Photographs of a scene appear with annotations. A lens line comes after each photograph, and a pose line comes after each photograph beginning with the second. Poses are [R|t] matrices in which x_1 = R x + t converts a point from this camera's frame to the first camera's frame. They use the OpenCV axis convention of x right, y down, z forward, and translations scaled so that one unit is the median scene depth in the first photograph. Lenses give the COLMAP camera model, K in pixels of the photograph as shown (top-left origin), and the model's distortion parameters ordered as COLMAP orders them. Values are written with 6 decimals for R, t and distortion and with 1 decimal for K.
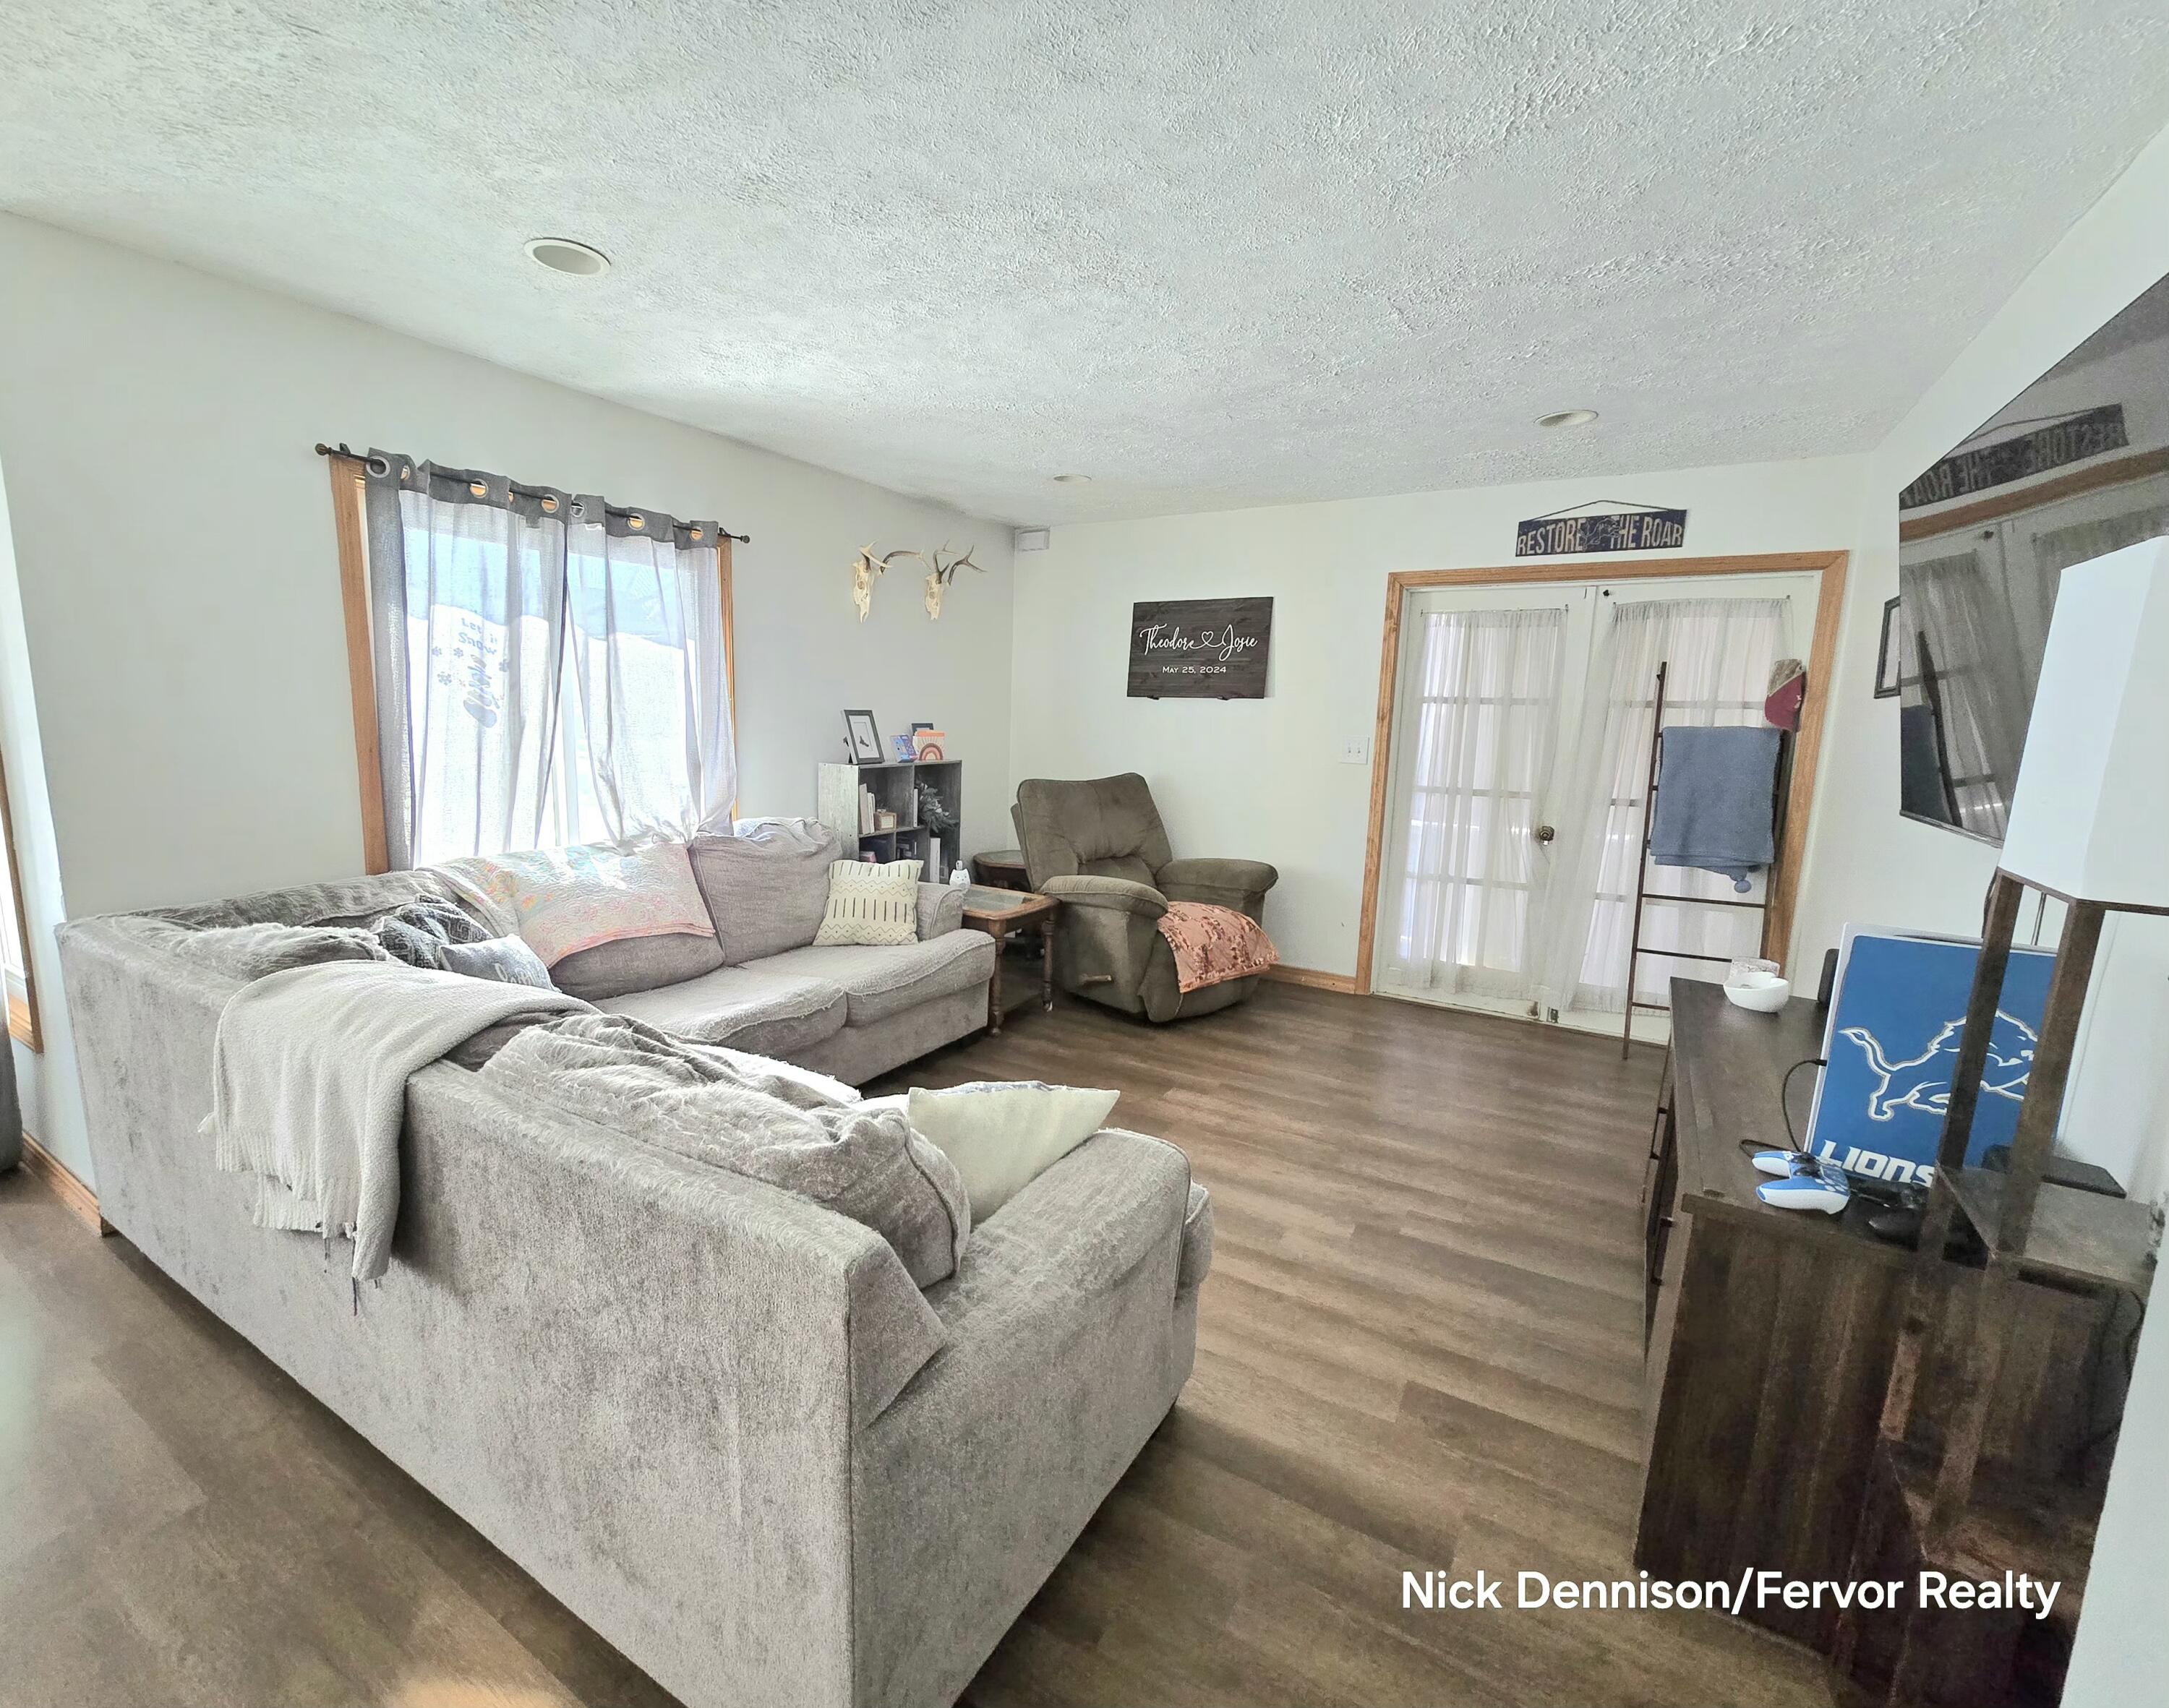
lens RADIAL K [[943.9, 0, 1083.4], [0, 943.9, 865.1], [0, 0, 1]] dist [-0.001191, -0.000349]
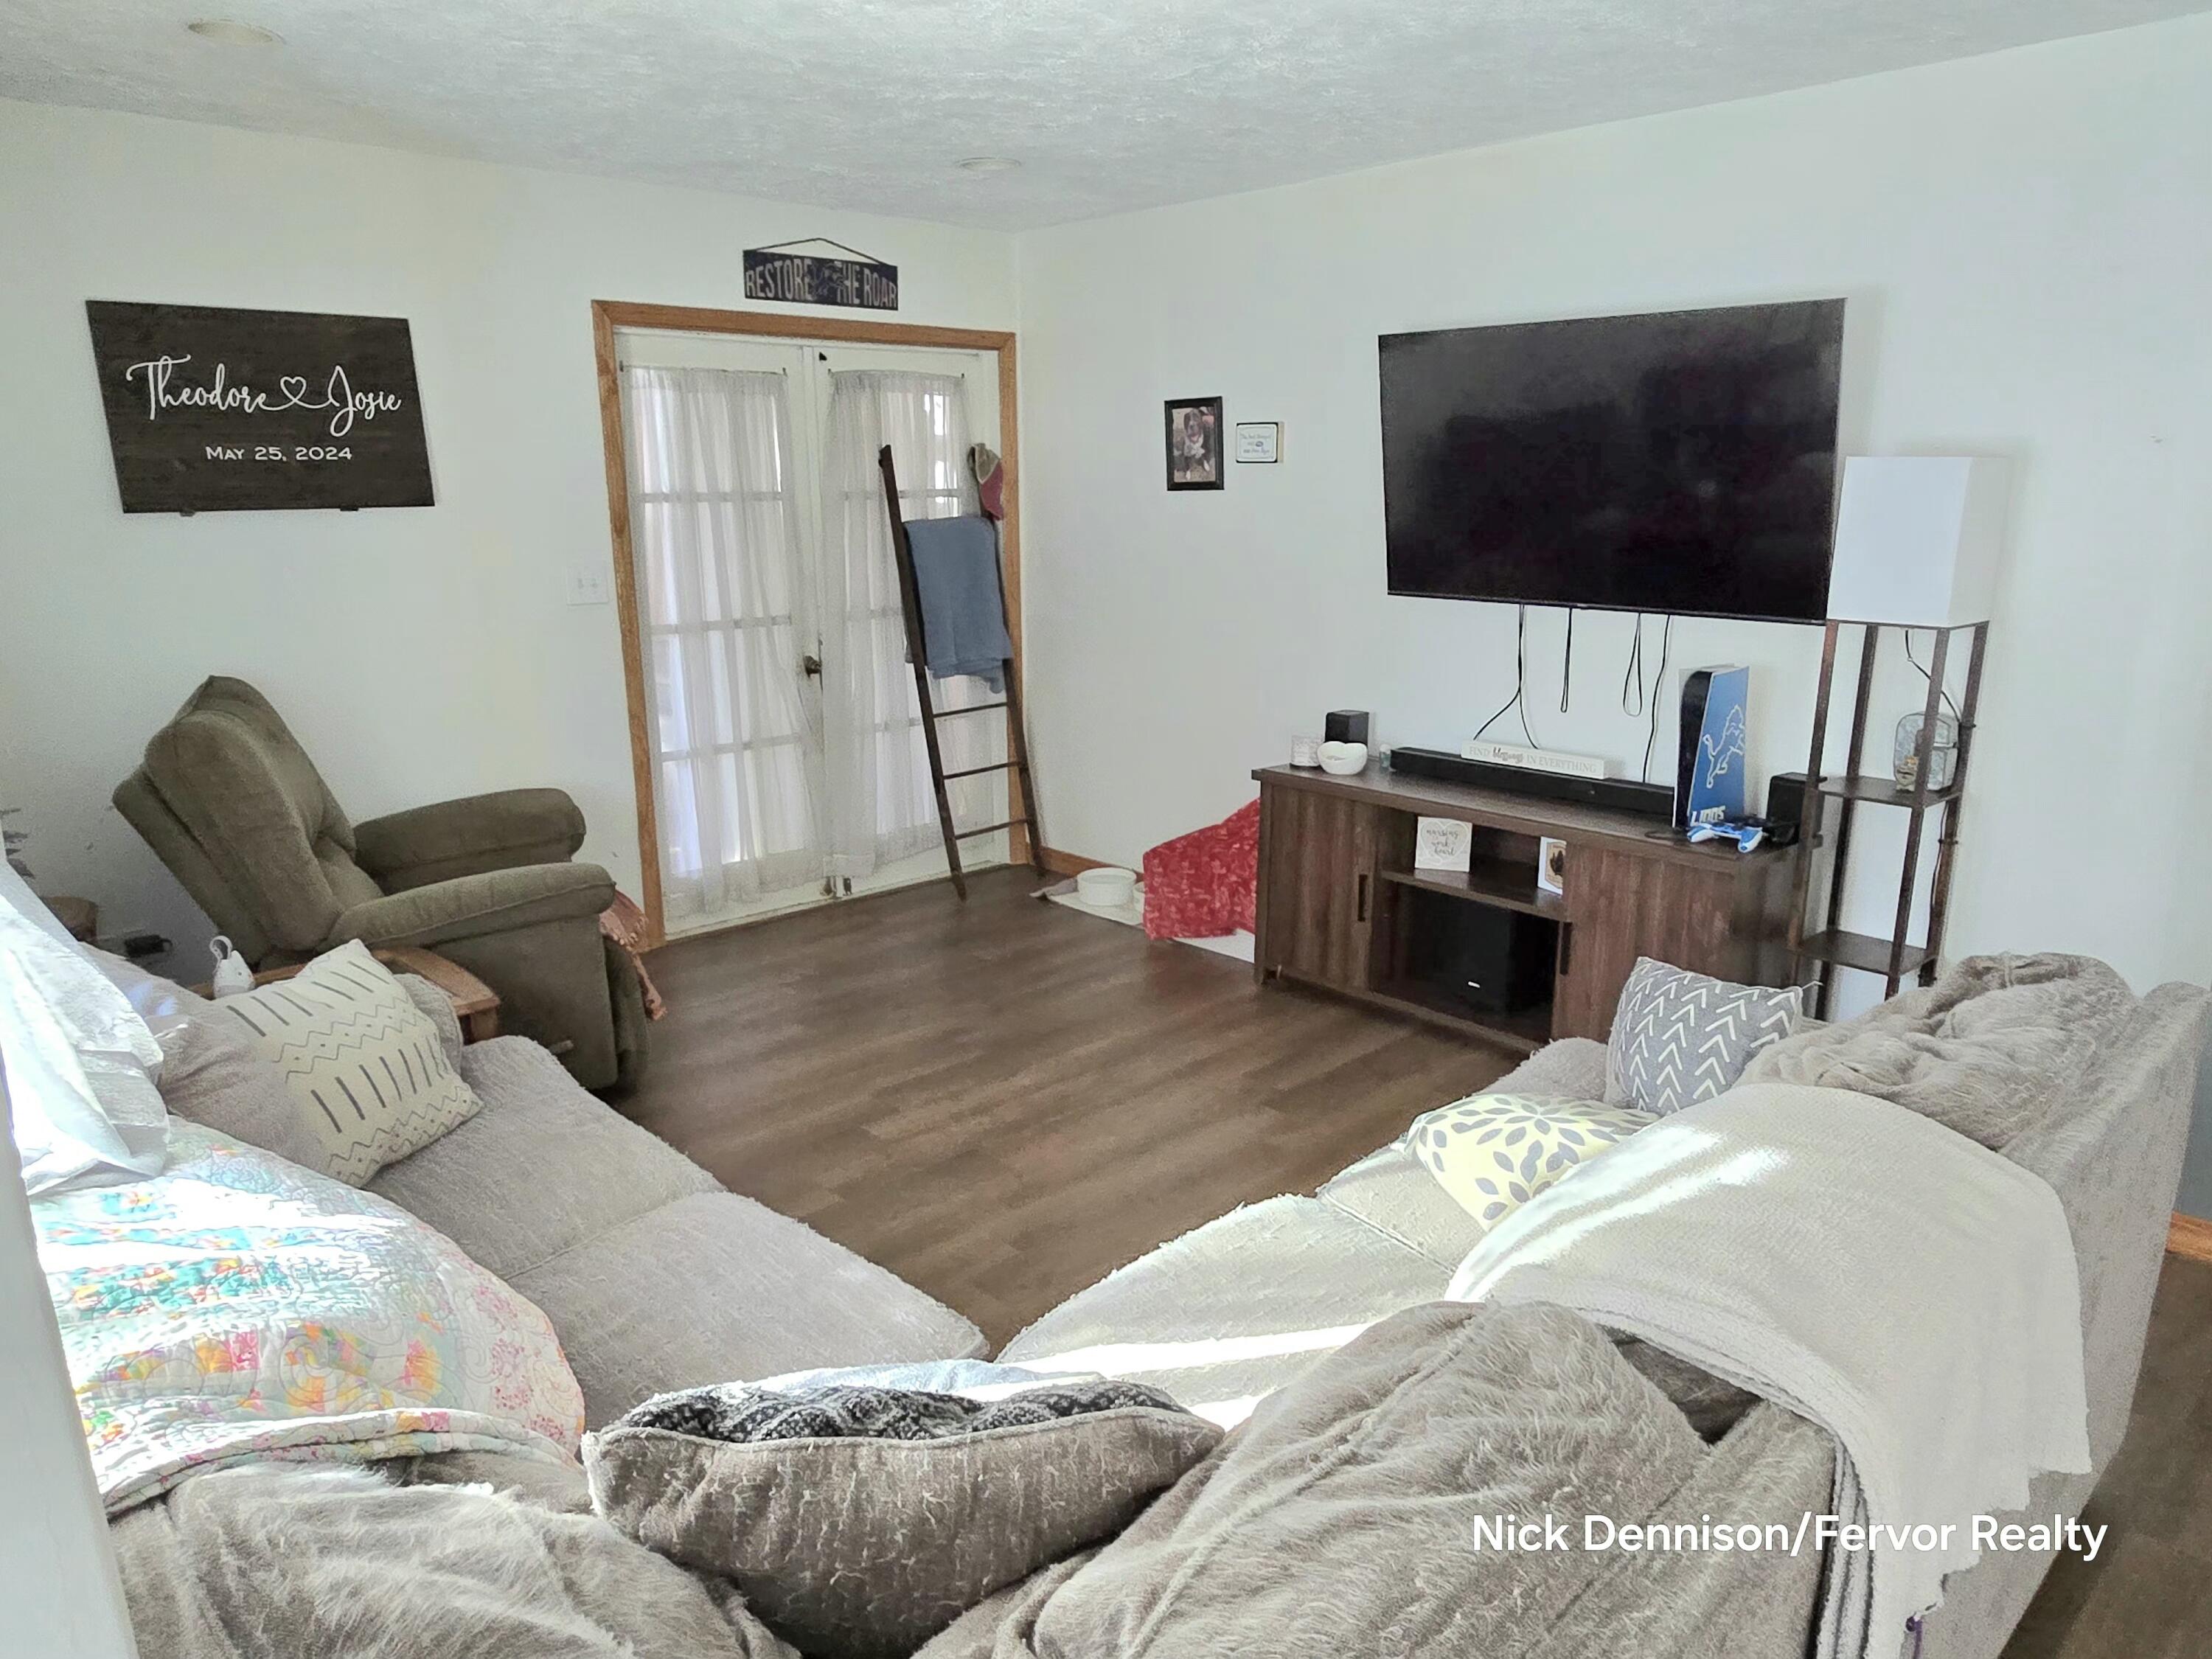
lens RADIAL K [[1431.2, 0, 1107.3], [0, 1431.2, 829.9], [0, 0, 1]] dist [-0.003002, -0.001340]
pose [[0.287641, -0.256536, 0.922742, -0.599694], [0.164993, 0.962327, 0.216109, -0.124259], [-0.943419, 0.090084, 0.319132, 0.421551]]
